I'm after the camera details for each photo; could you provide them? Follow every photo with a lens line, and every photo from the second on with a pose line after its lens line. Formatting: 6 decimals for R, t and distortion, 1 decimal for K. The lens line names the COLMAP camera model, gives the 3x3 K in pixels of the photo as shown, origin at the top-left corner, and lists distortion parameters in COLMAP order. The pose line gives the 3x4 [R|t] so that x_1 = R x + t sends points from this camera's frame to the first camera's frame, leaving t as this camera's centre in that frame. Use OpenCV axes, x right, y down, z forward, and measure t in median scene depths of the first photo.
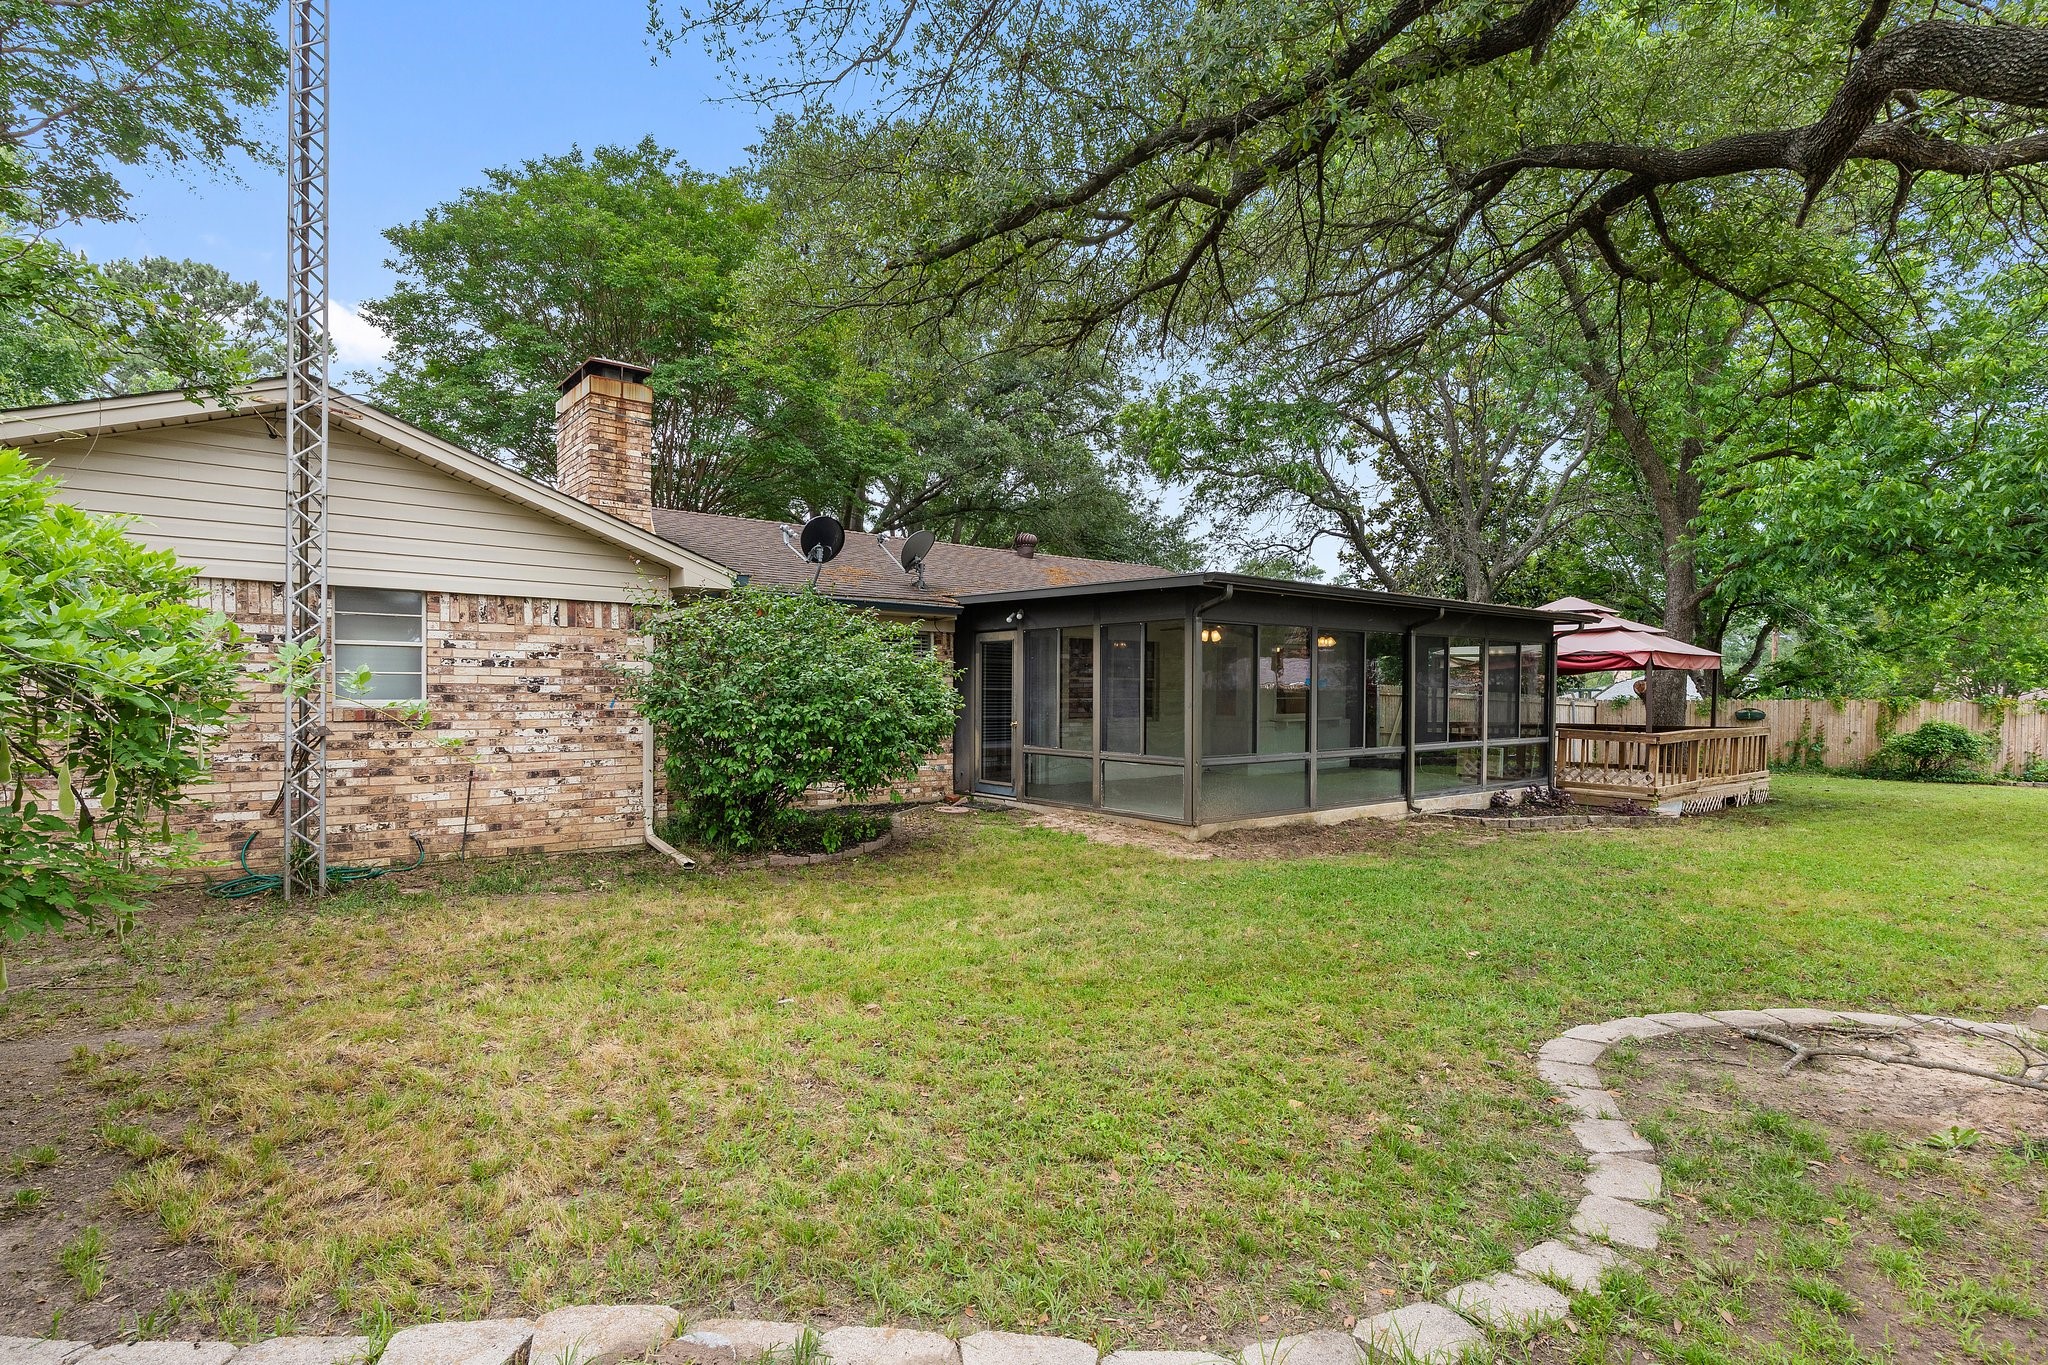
lens RADIAL K [[983.7, 0, 1024.8], [0, 983.7, 702.6], [0, 0, 1]] dist [-0.000013, 0.000168]
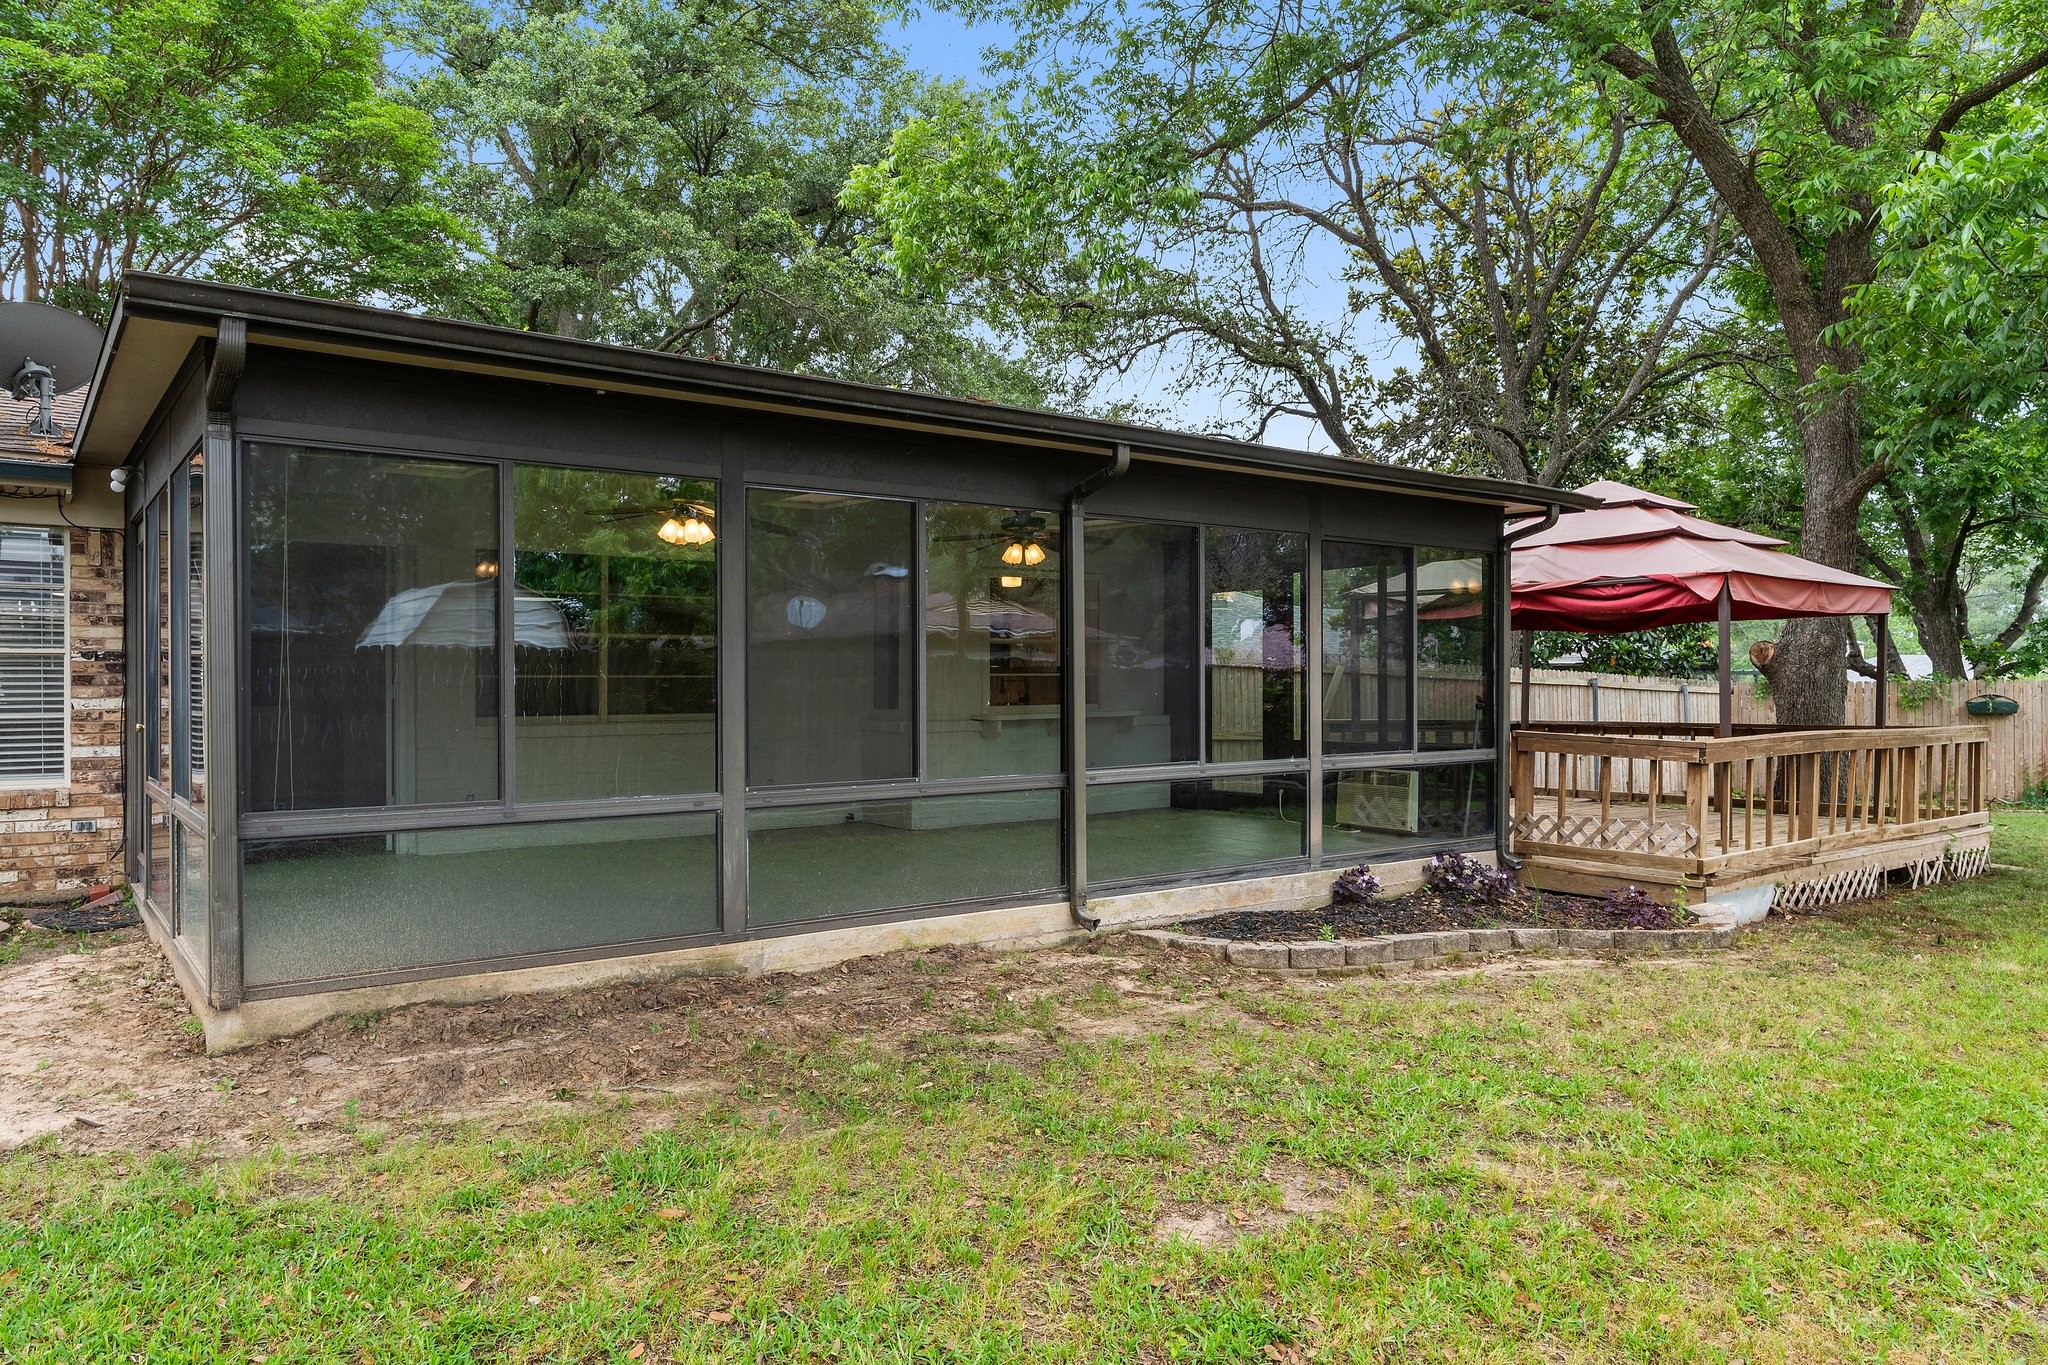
lens RADIAL K [[1328.3, 0, 1022.4], [0, 1328.3, 670.4], [0, 0, 1]] dist [-0.001864, -0.000648]
pose [[0.999659, -0.007318, -0.025064, 0.321514], [0.006731, 0.999703, -0.023401, 0.010723], [0.025228, 0.023225, 0.999412, 0.351708]]
